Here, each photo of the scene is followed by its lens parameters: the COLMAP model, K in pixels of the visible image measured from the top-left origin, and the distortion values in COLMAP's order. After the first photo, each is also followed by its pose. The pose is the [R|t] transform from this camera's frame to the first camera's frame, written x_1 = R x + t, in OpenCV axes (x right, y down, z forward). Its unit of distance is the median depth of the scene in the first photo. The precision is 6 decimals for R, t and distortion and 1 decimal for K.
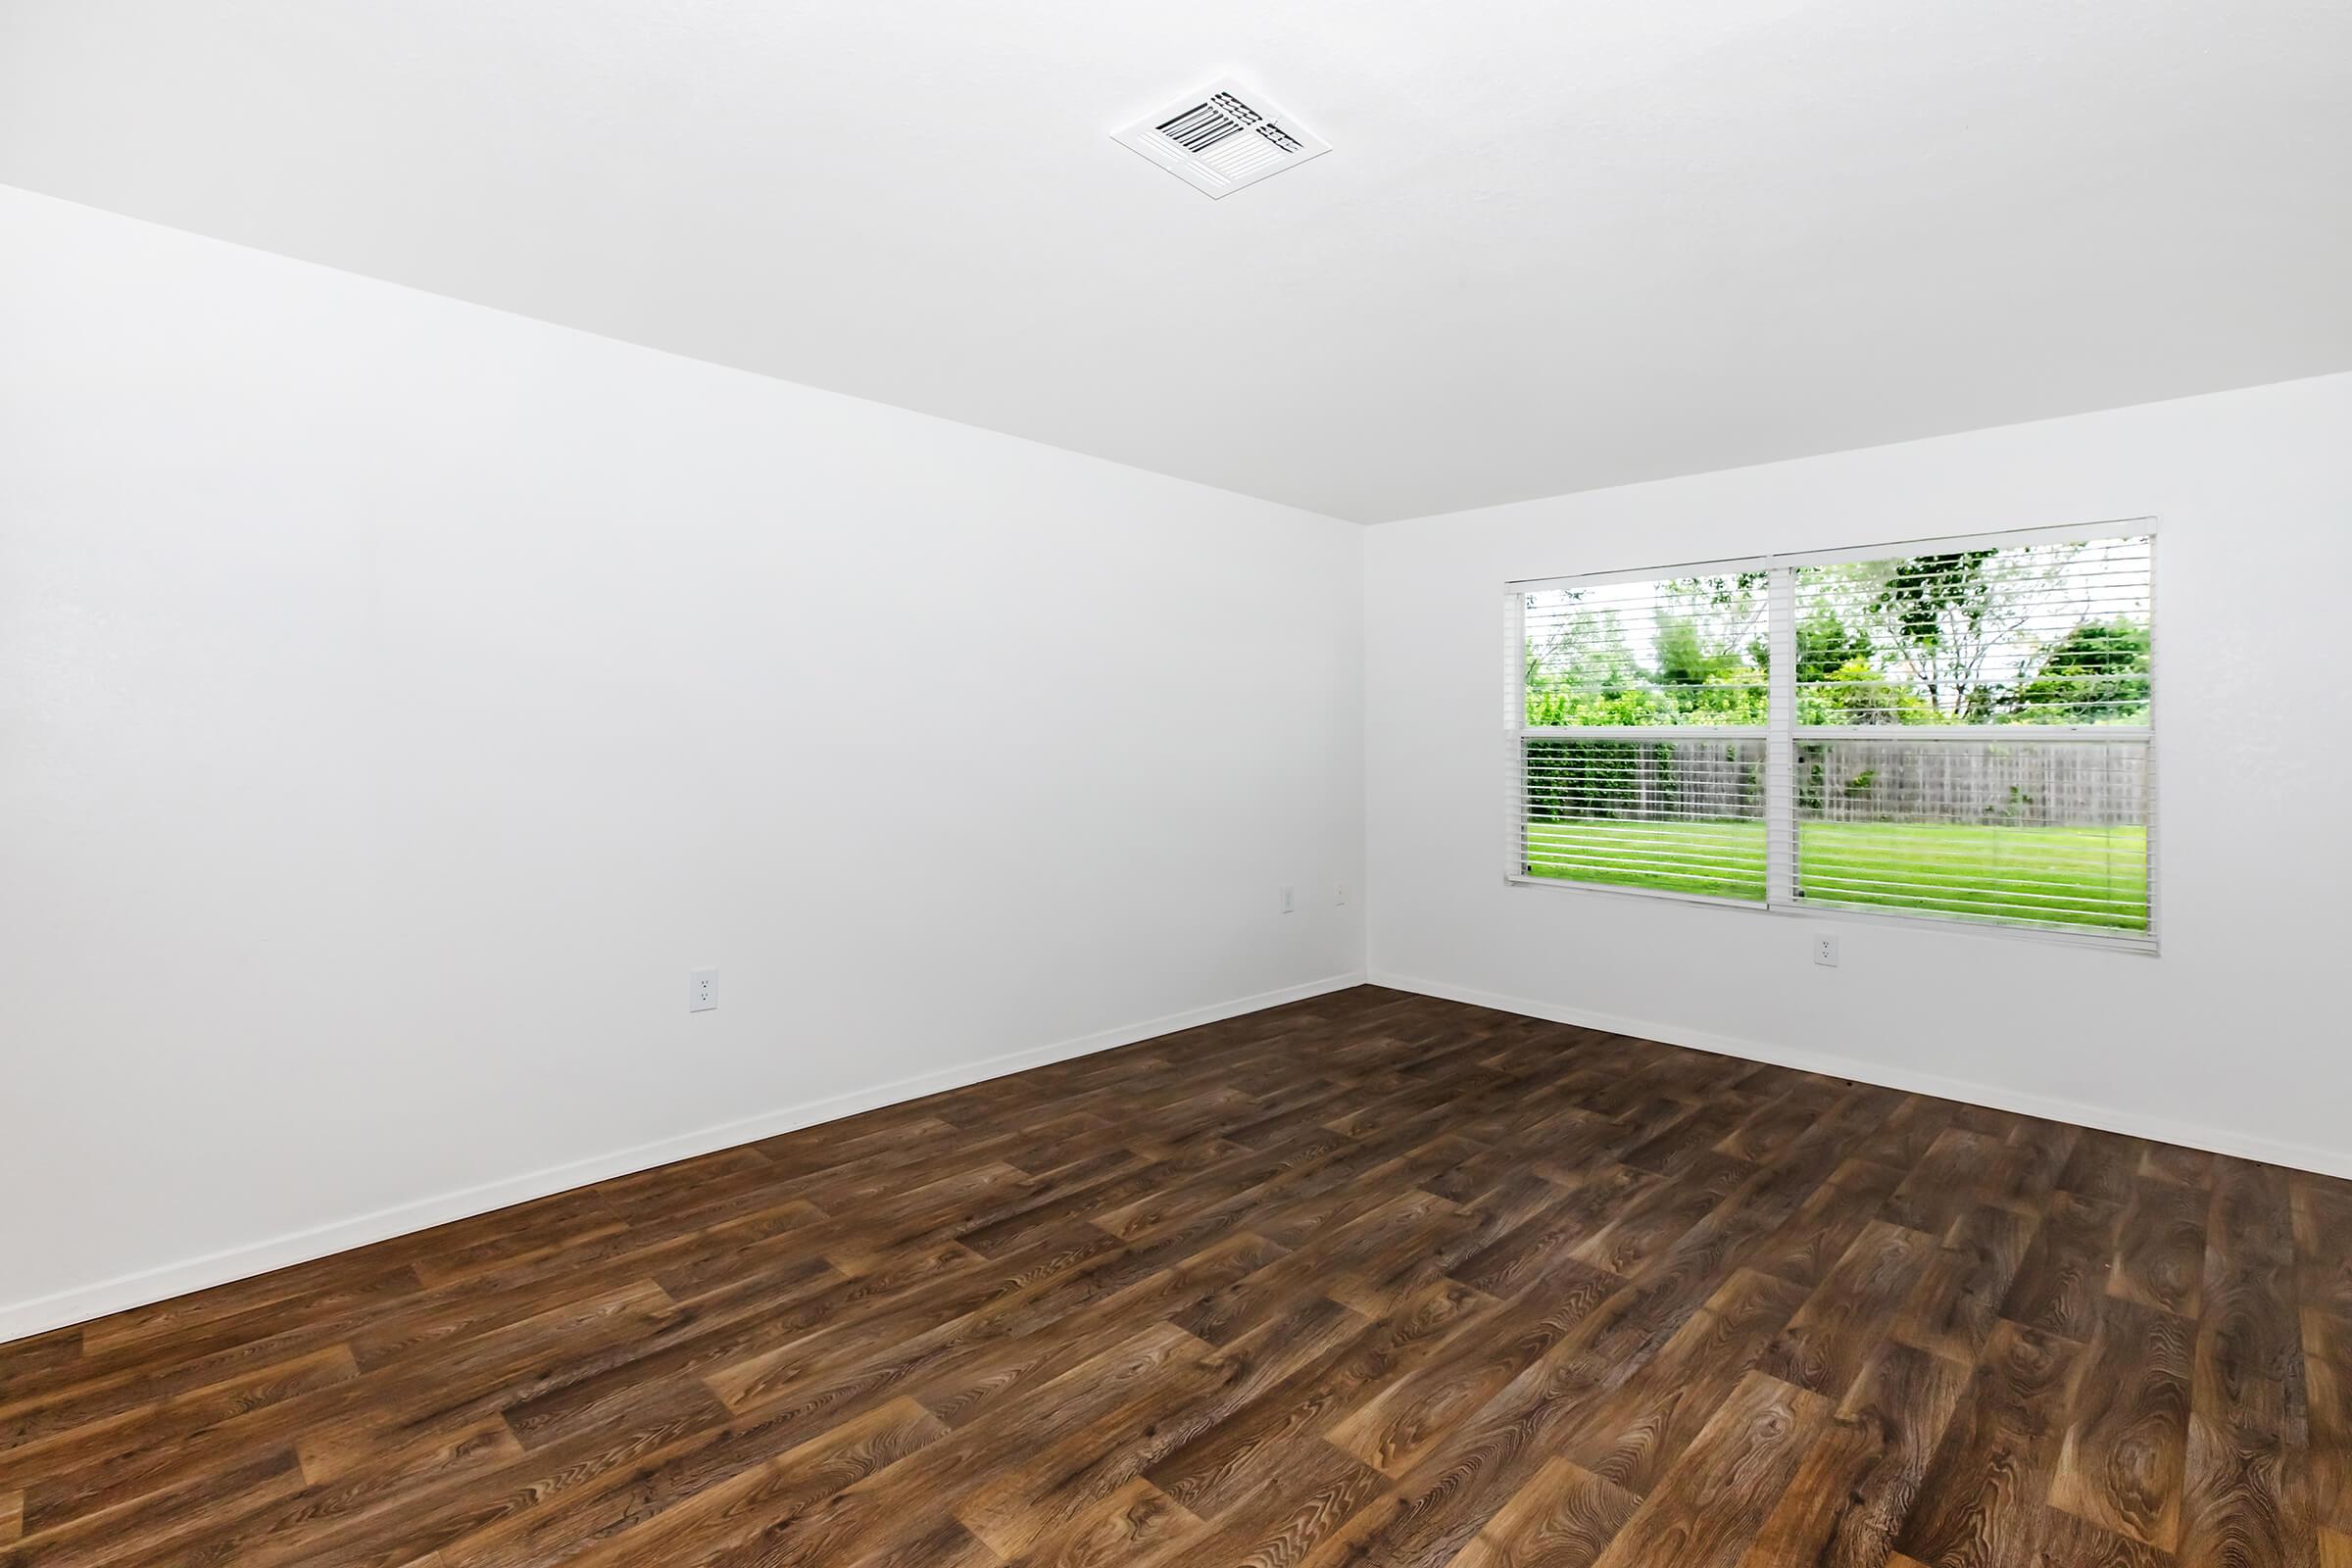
lens RADIAL K [[1128.2, 0, 1175.1], [0, 1128.2, 767.2], [0, 0, 1]] dist [0.000852, 0.000198]
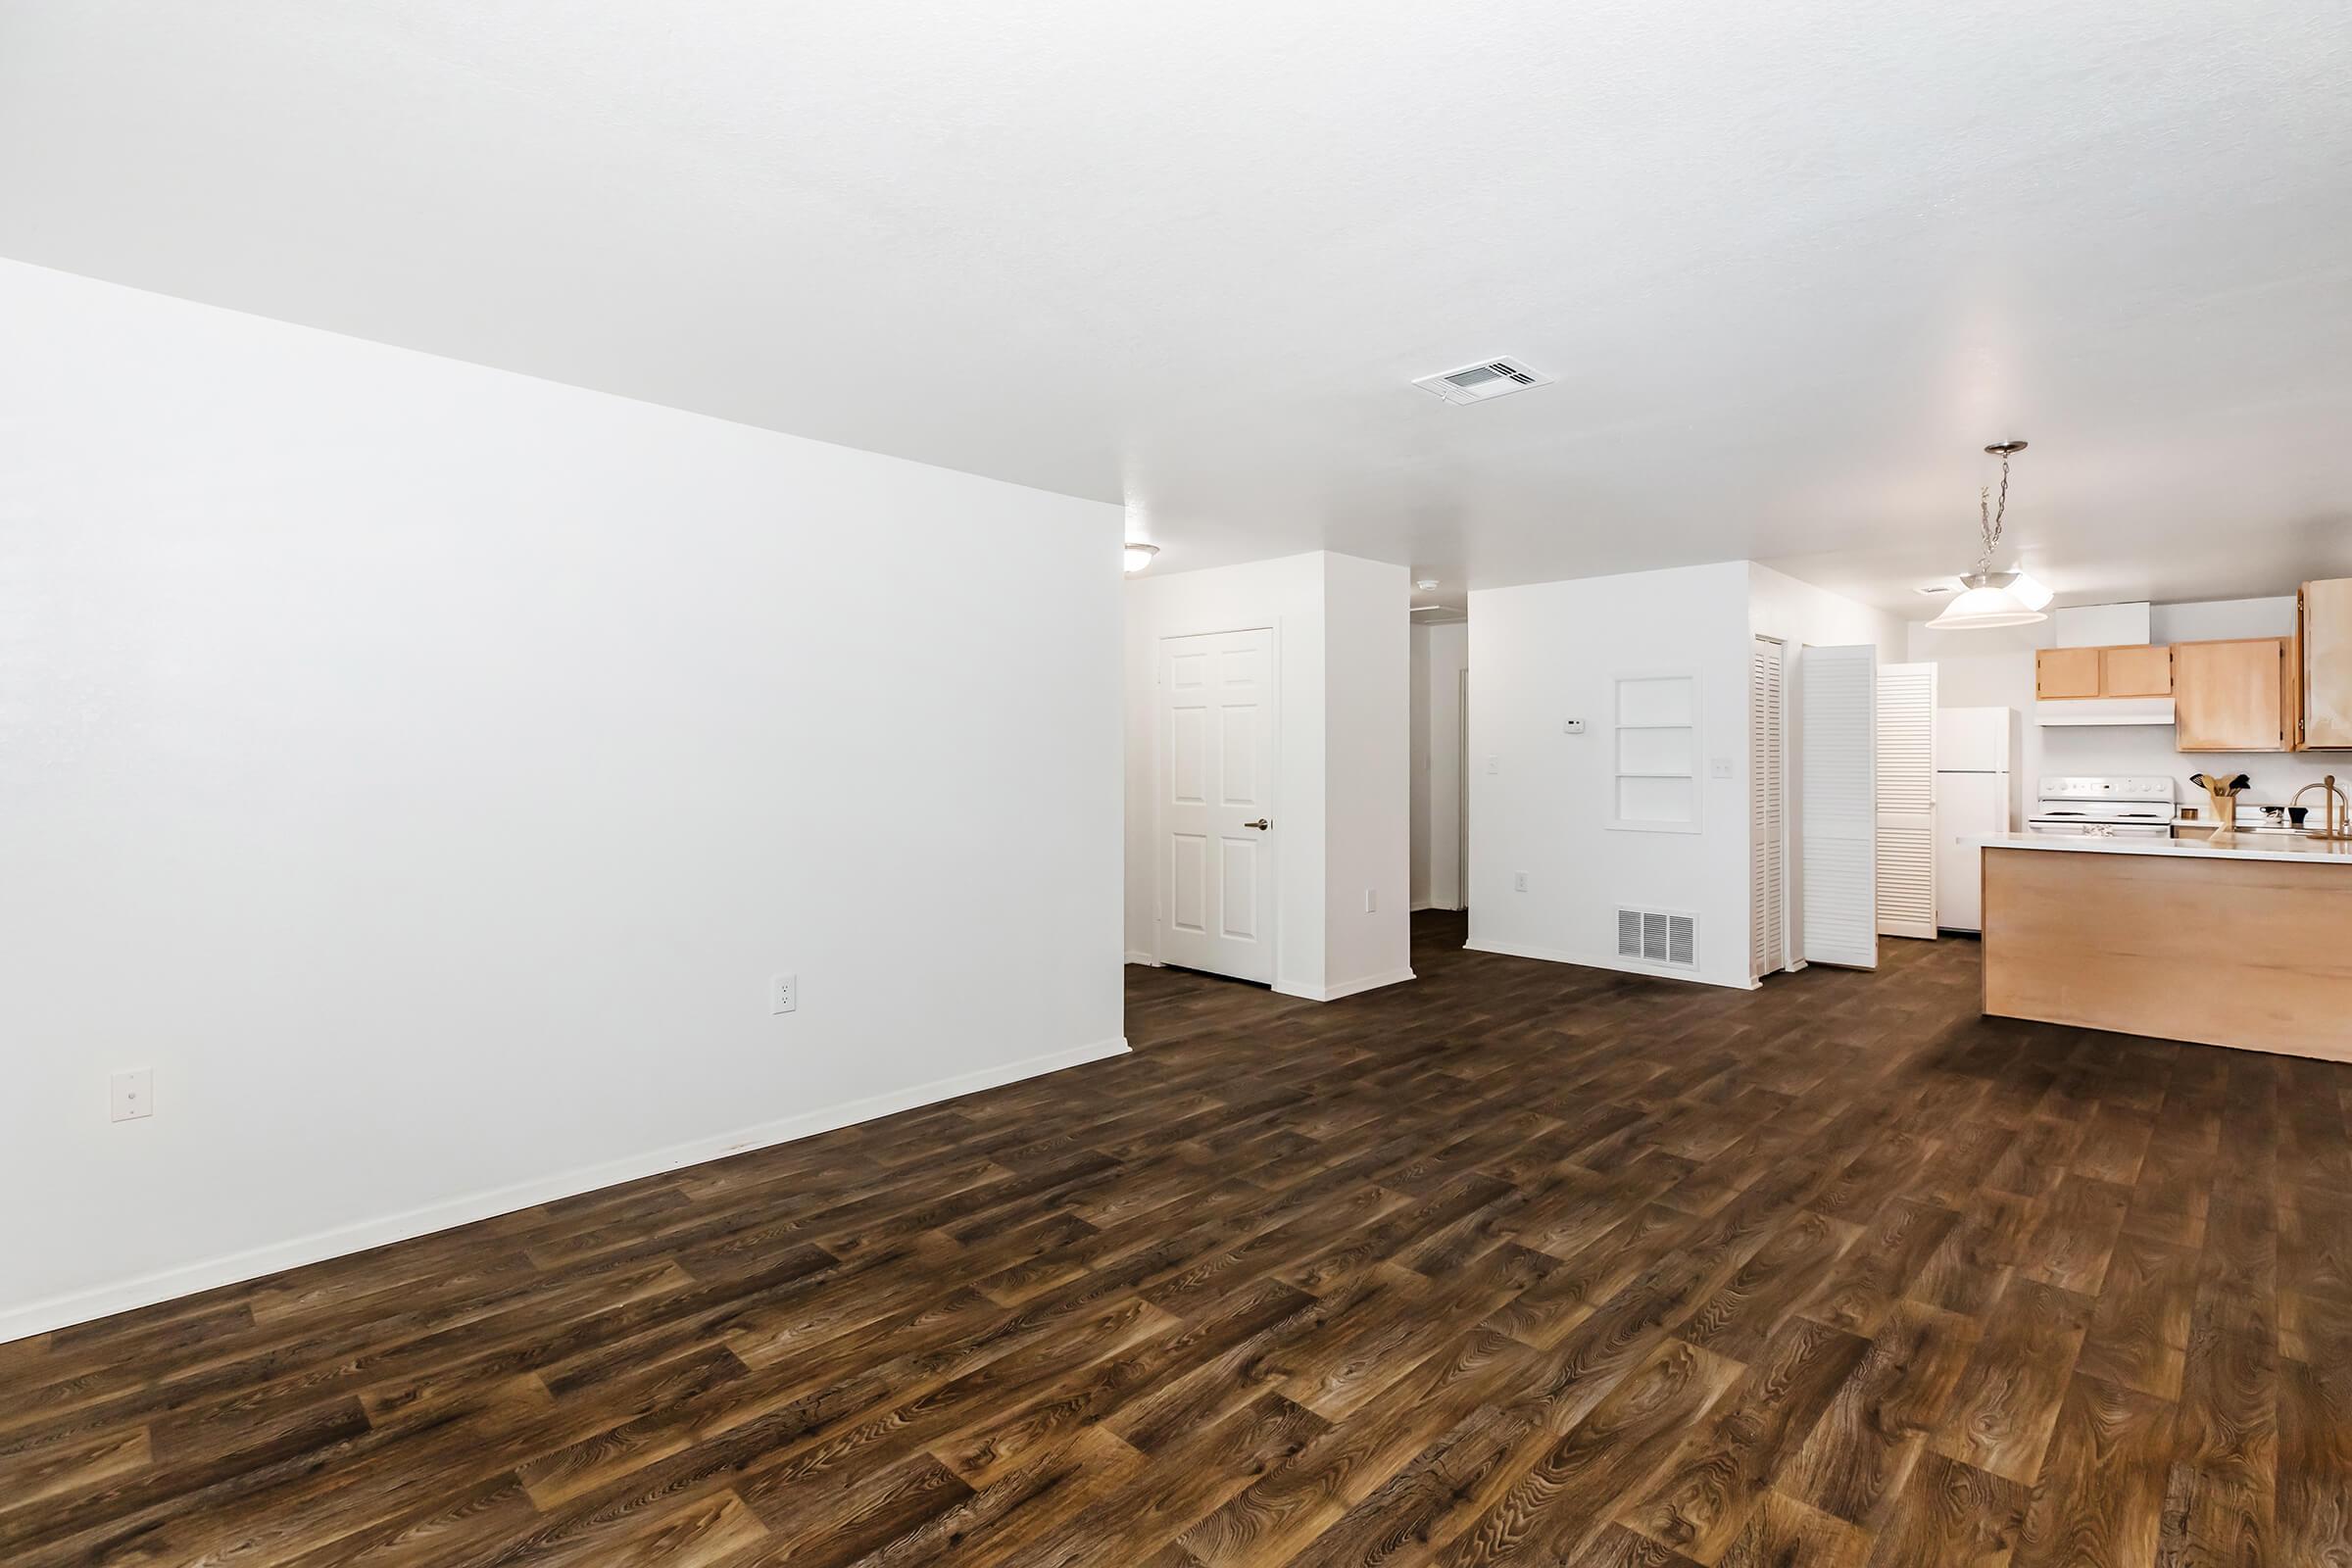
lens RADIAL K [[1128.2, 0, 1175.1], [0, 1128.2, 767.2], [0, 0, 1]] dist [0.000852, 0.000198]
pose [[-0.999910, -0.009818, -0.009094, 0.378804], [-0.010138, 0.999307, 0.035825, -0.053558], [0.008736, 0.035914, -0.999317, 1.974984]]
